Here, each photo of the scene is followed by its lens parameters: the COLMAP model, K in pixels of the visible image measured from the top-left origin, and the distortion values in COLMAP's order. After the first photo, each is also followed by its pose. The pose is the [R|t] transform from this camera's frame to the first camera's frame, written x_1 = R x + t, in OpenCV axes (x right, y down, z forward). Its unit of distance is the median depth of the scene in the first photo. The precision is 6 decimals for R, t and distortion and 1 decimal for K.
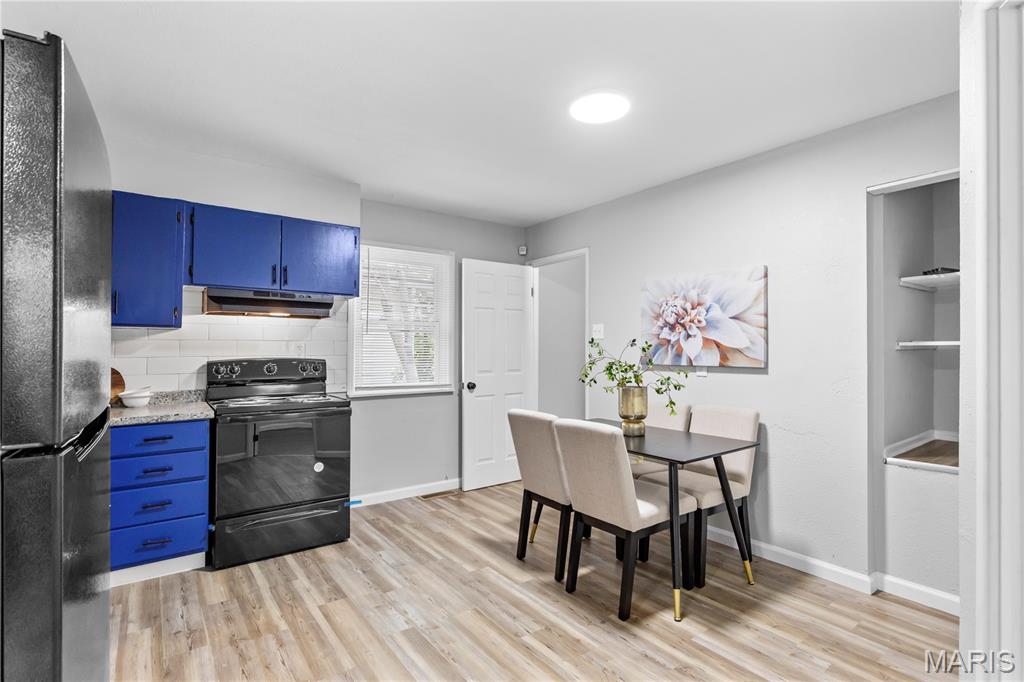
lens RADIAL K [[510.2, 0, 512.0], [0, 510.2, 341.0], [0, 0, 1]] dist [0.001013, 0.000139]
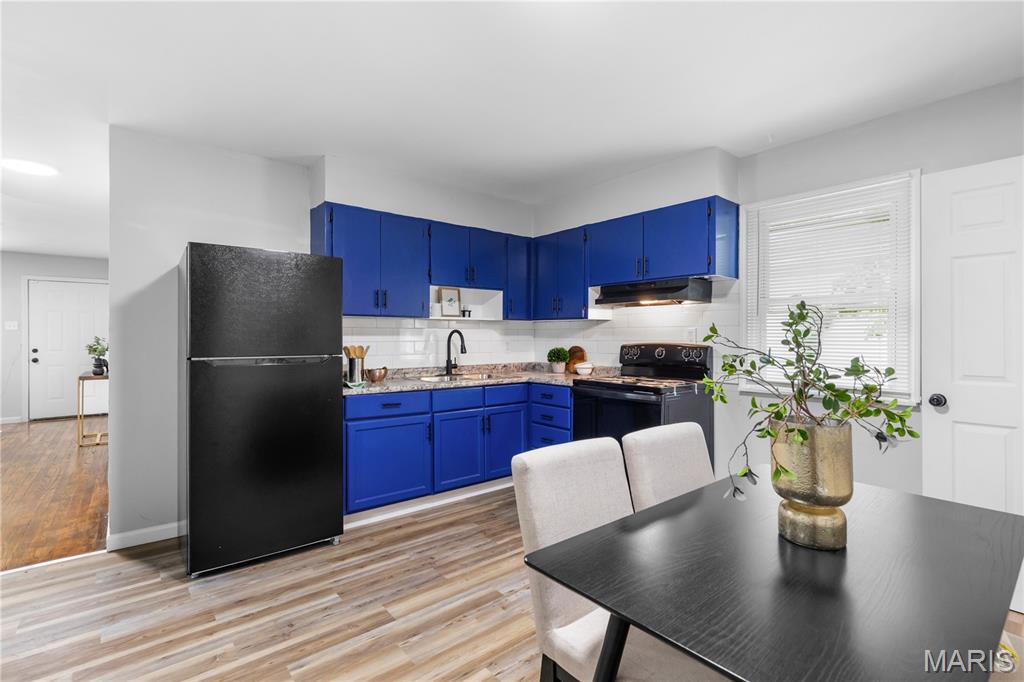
lens RADIAL K [[473.0, 0, 512.0], [0, 473.0, 341.0], [0, 0, 1]] dist [0.010417, -0.000146]
pose [[0.051345, 0.004994, -0.998669, 0.689684], [0.004705, 0.999975, 0.005242, 0.030314], [0.998670, -0.004968, 0.051320, 0.863133]]
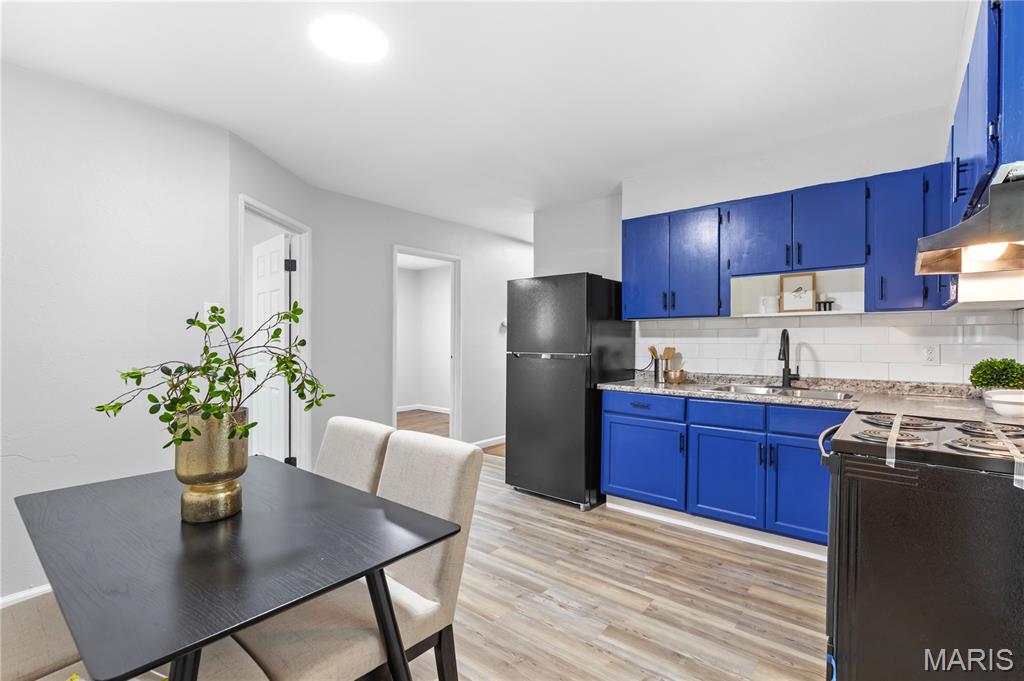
lens RADIAL K [[463.7, 0, 512.0], [0, 463.7, 340.5], [0, 0, 1]] dist [-0.000083, 0.000022]
pose [[-0.968788, -0.000375, -0.247892, 0.091952], [-0.000167, 1.000000, -0.000860, 0.030493], [0.247892, -0.000792, -0.968787, 1.709809]]
